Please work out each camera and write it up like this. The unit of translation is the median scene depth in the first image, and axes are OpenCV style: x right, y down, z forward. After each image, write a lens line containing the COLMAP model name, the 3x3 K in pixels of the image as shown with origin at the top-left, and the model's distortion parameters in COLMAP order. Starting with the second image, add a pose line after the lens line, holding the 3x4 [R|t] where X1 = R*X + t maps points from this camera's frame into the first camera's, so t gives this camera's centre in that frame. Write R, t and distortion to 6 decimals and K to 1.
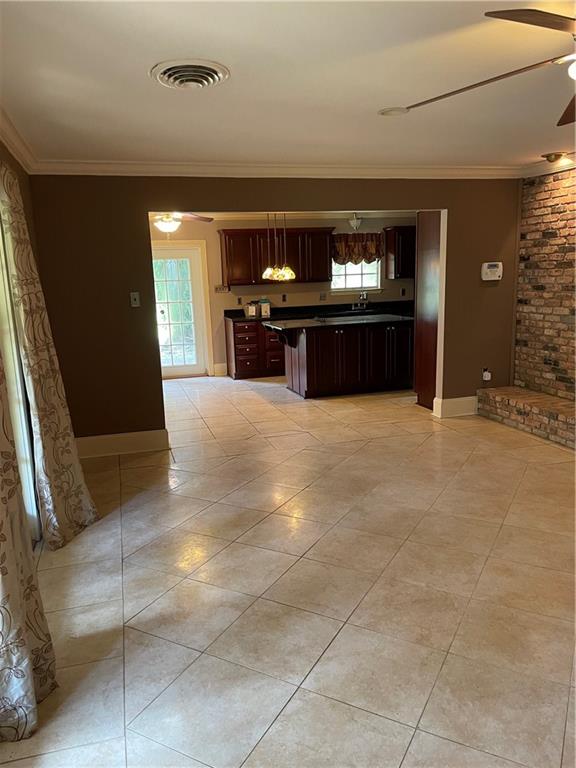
lens RADIAL K [[581.6, 0, 288.0], [0, 581.6, 384.0], [0, 0, 1]] dist [0.061747, -0.117340]
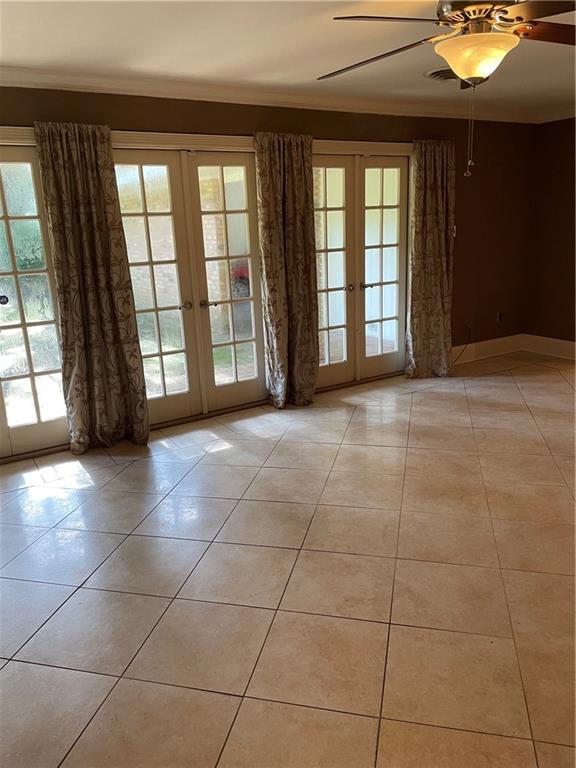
lens RADIAL K [[581.6, 0, 288.0], [0, 581.6, 384.0], [0, 0, 1]] dist [0.061747, -0.117340]
pose [[0.260257, 0.283235, -0.923062, 0.834019], [-0.155696, 0.955807, 0.249384, -0.050698], [0.952903, 0.078813, 0.292854, 0.147450]]
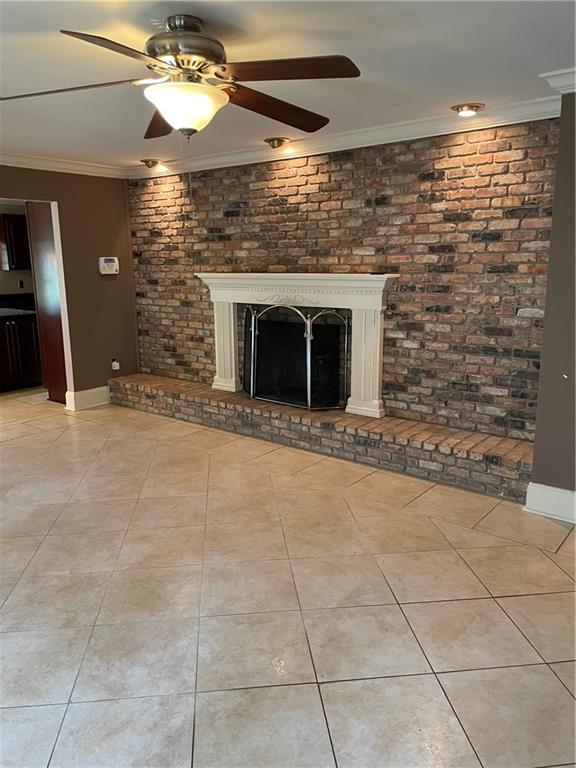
lens RADIAL K [[578.3, 0, 288.0], [0, 578.3, 384.0], [0, 0, 1]] dist [0.084381, -0.110218]
pose [[0.820096, -0.097022, 0.563941, 0.001511], [0.089458, 0.995142, 0.041115, 0.004730], [-0.565190, 0.016731, 0.824791, -0.044611]]
